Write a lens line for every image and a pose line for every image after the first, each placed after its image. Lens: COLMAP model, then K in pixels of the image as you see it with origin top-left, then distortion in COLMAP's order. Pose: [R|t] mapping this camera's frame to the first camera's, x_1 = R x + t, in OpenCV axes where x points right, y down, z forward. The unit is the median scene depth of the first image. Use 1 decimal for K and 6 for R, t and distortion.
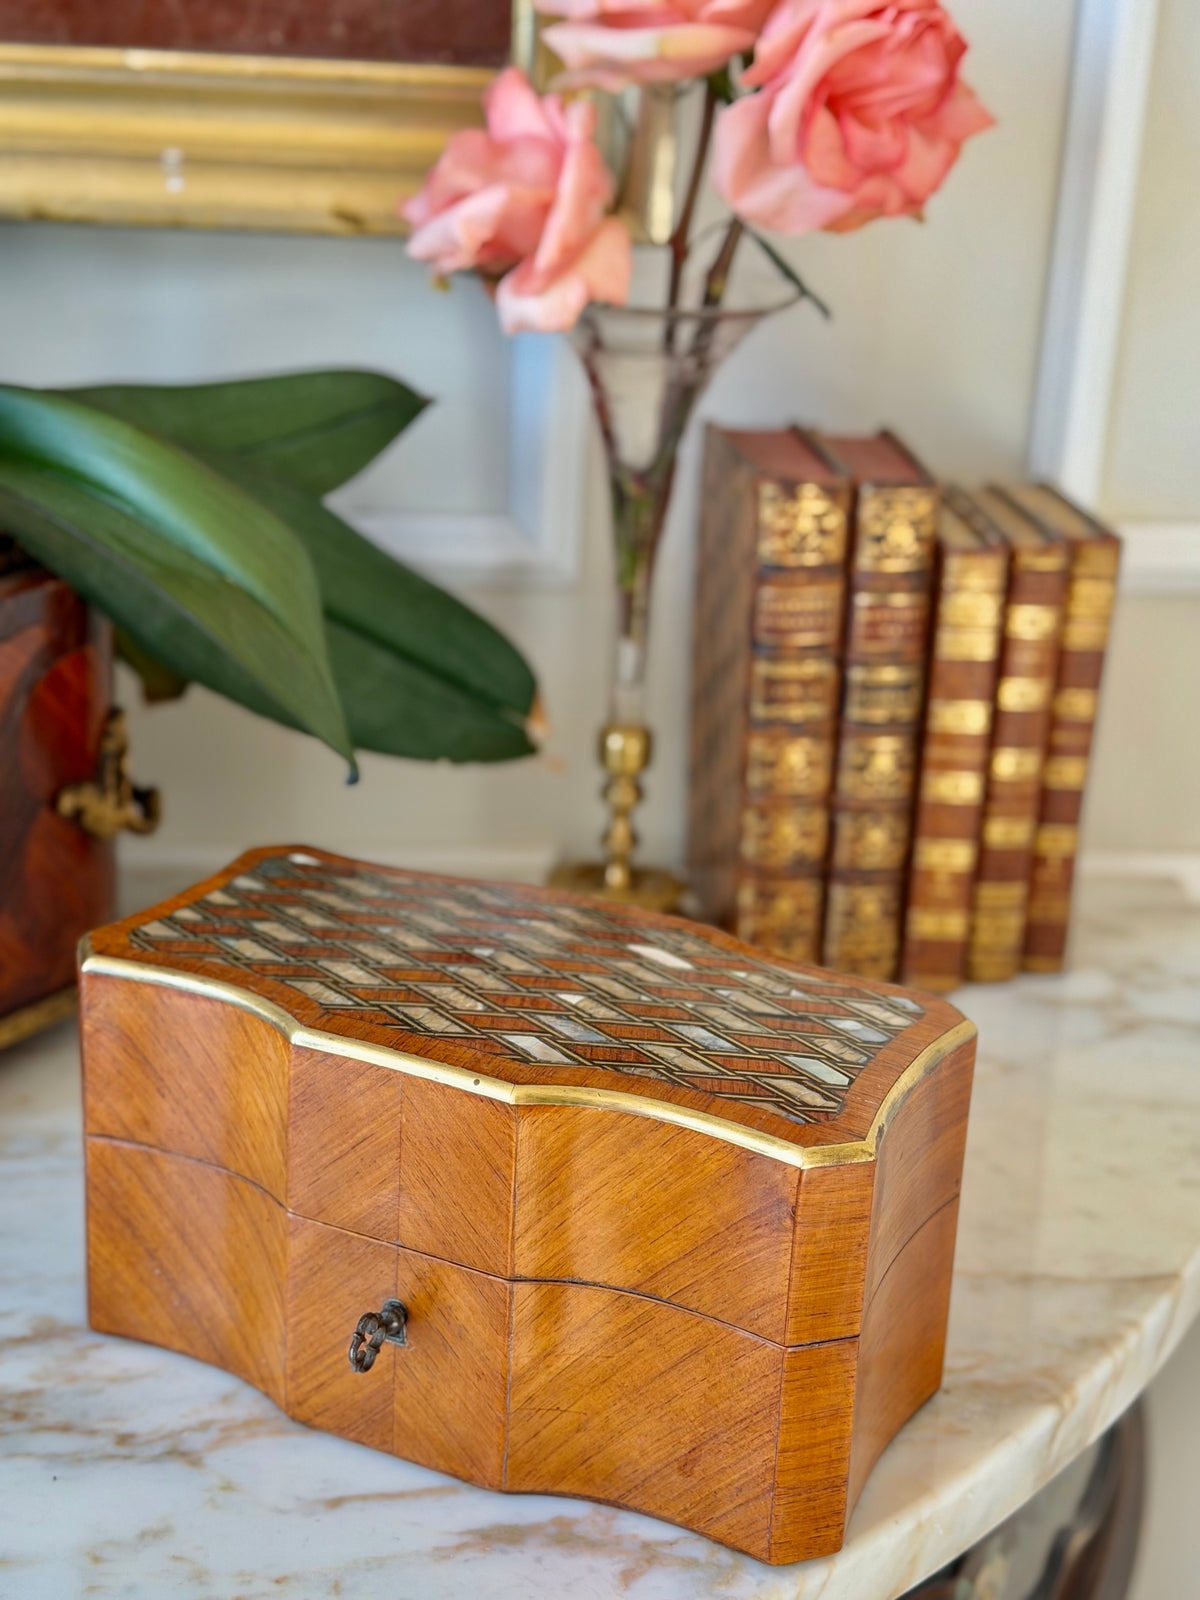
lens RADIAL K [[2412.8, 0, 604.5], [0, 2412.8, 792.4], [0, 0, 1]] dist [0.127486, 0.000000]
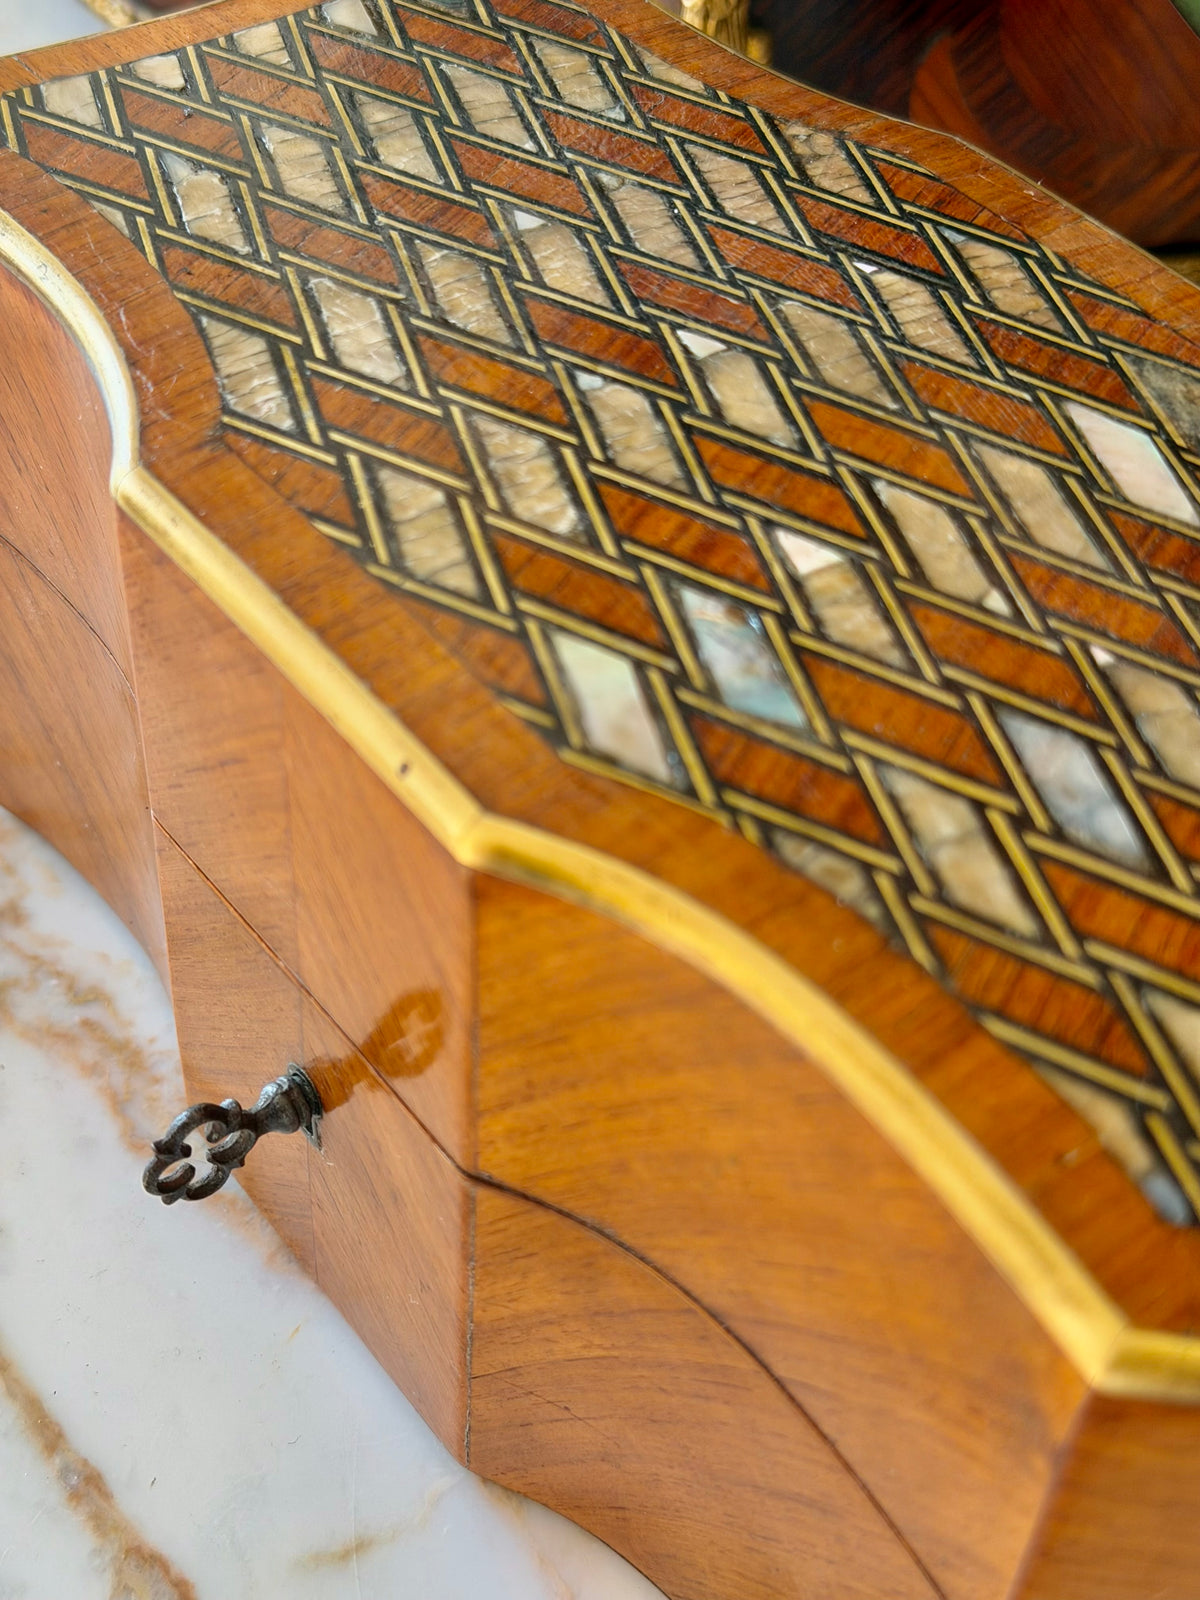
lens RADIAL K [[2412.8, 0, 564.3], [0, 2412.8, 747.5], [0, 0, 1]] dist [0.127486, 0.000000]
pose [[0.890032, 0.309971, -0.334307, 0.093481], [-0.144696, 0.887443, 0.437616, -0.052607], [0.432327, -0.341119, 0.834704, 0.666046]]
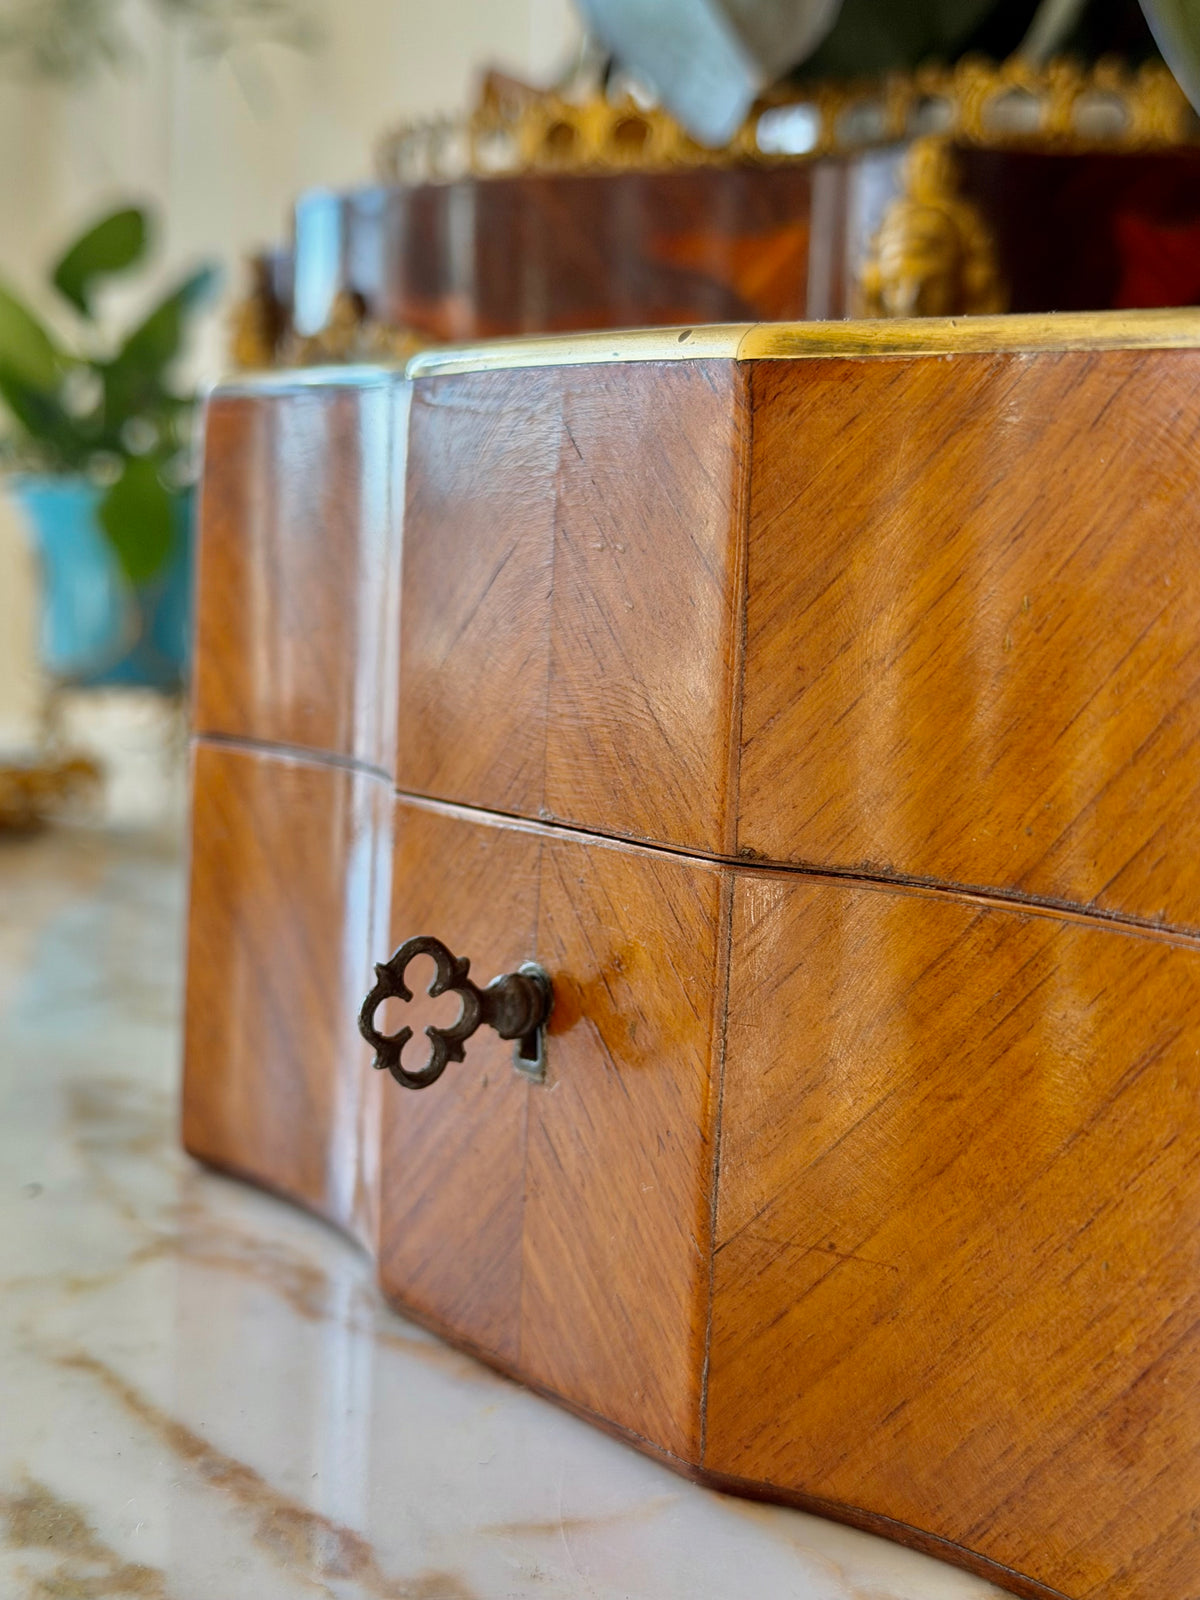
lens RADIAL K [[2412.8, 0, 602.9], [0, 2412.8, 807.6], [0, 0, 1]] dist [0.127486, 0.000000]
pose [[0.871590, 0.037859, -0.488772, 0.132072], [-0.167254, 0.960158, -0.223879, 0.278547], [0.460823, 0.276880, 0.843196, 0.647064]]
